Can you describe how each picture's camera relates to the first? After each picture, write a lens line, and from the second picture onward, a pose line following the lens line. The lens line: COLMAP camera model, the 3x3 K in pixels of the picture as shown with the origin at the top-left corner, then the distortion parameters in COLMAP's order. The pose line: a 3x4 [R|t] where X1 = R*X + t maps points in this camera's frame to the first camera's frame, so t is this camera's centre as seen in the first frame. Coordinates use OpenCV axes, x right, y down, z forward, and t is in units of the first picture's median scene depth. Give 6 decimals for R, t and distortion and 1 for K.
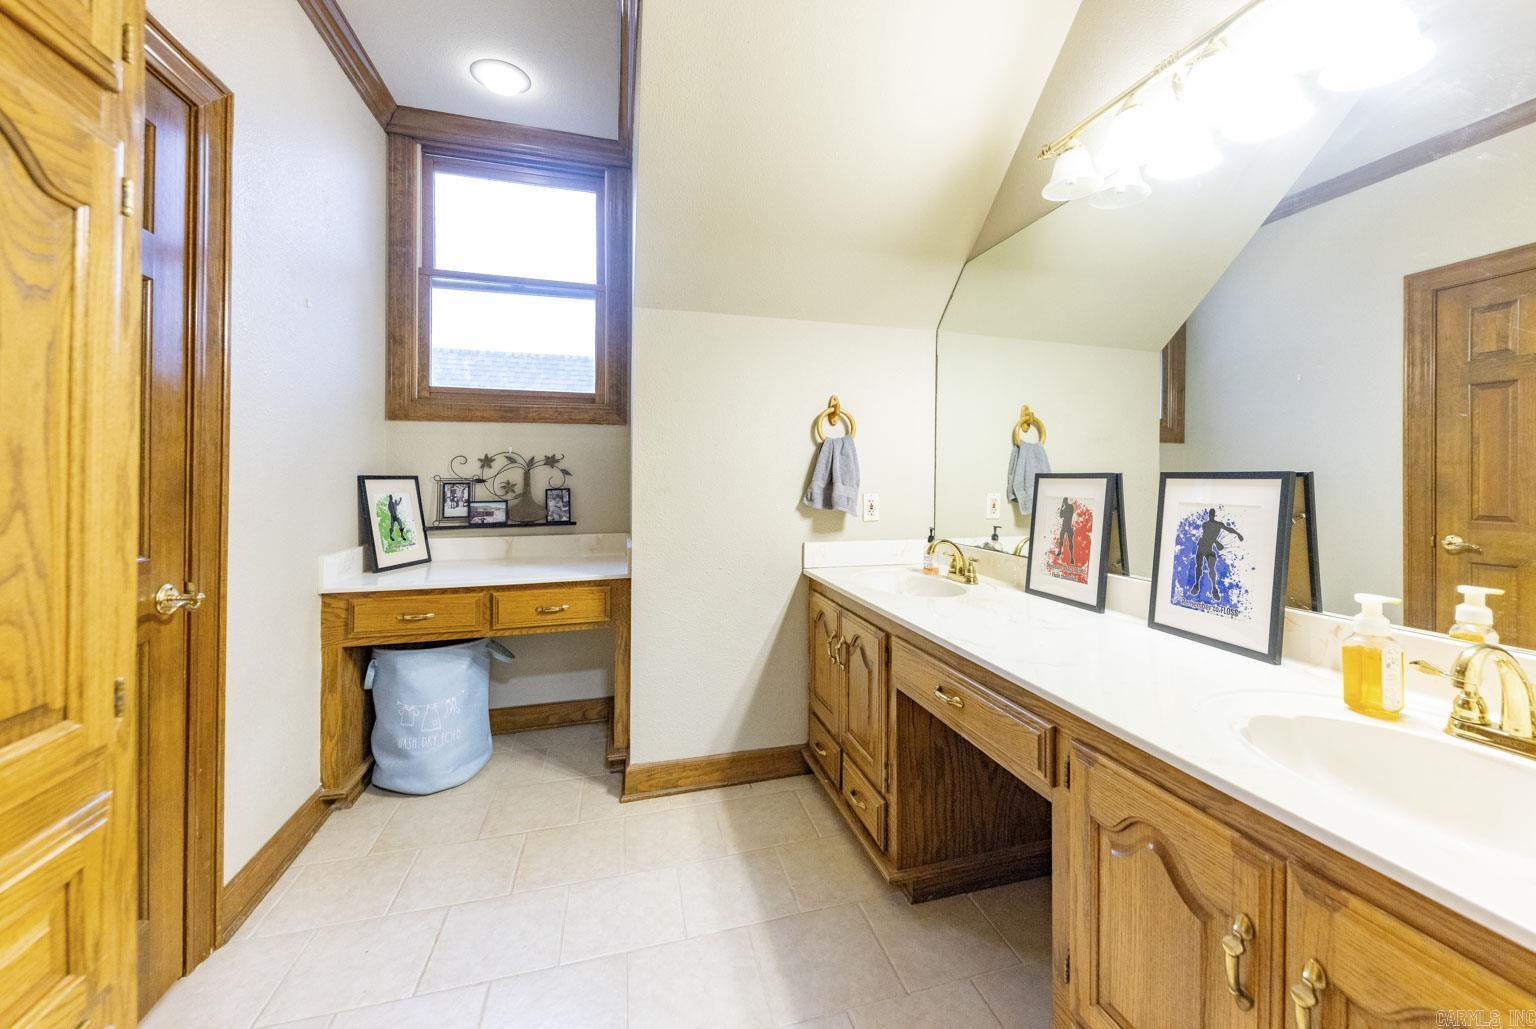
lens RADIAL K [[549.6, 0, 772.6], [0, 549.6, 474.0], [0, 0, 1]] dist [-0.000681, -0.000049]
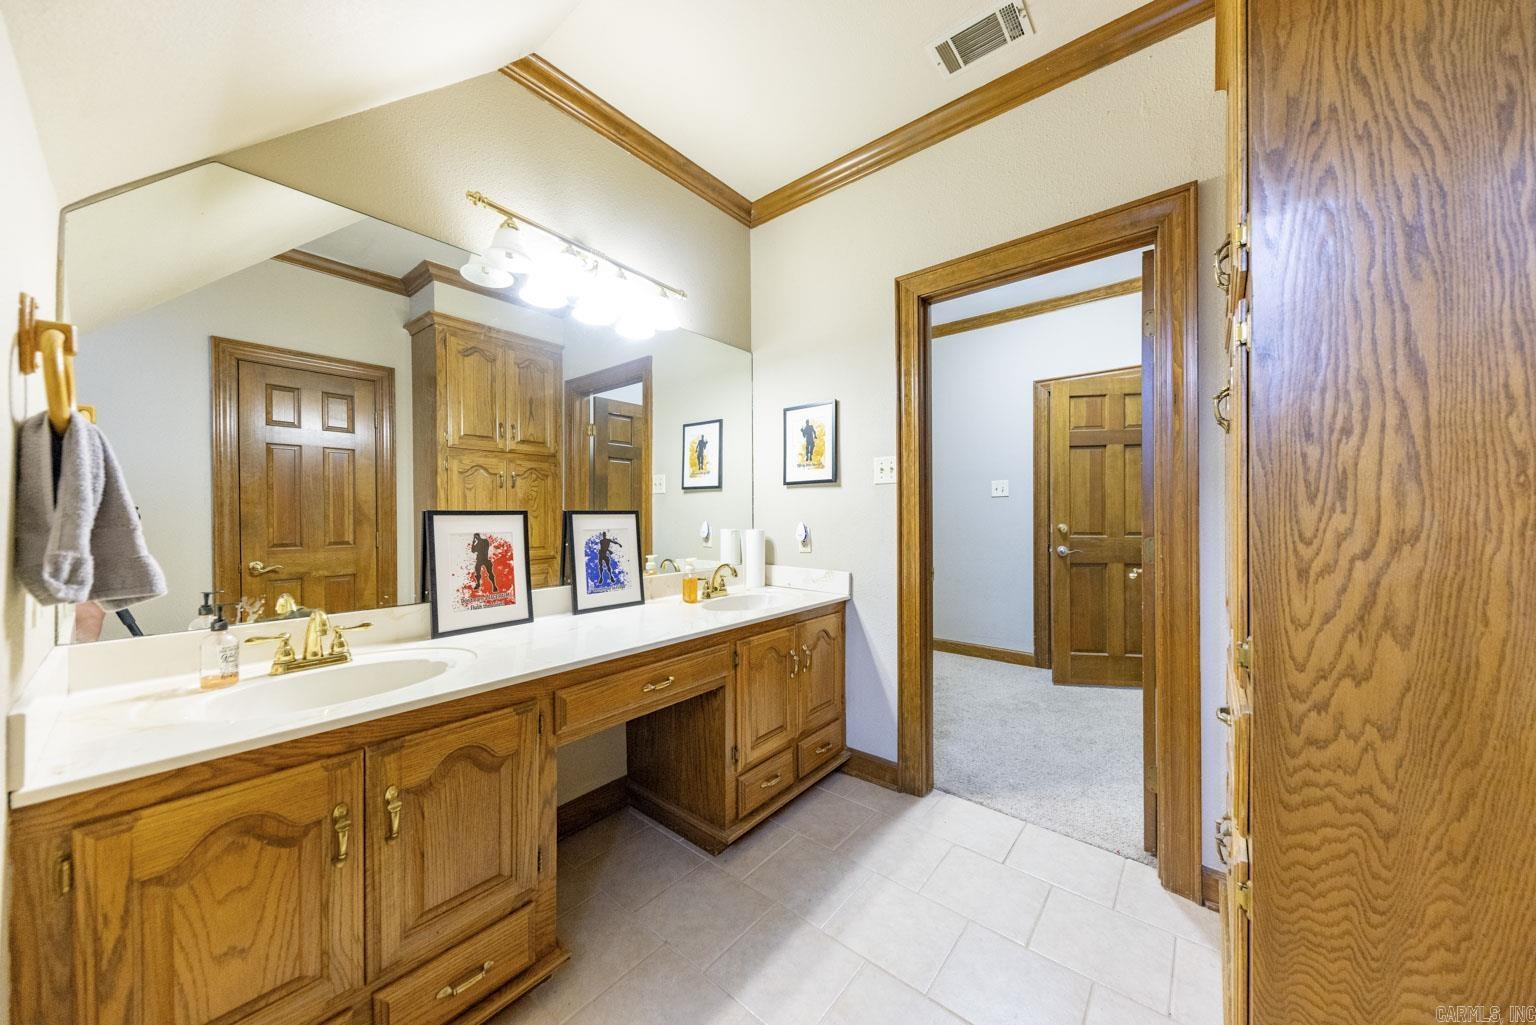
lens RADIAL K [[522.3, 0, 768.0], [0, 522.3, 512.5], [0, 0, 1]] dist [-0.000241, -0.000016]
pose [[-0.561715, 0.002035, 0.827328, -0.647447], [-0.001183, 0.999994, -0.003263, 0.005458], [-0.827330, -0.002812, -0.561710, 1.141049]]
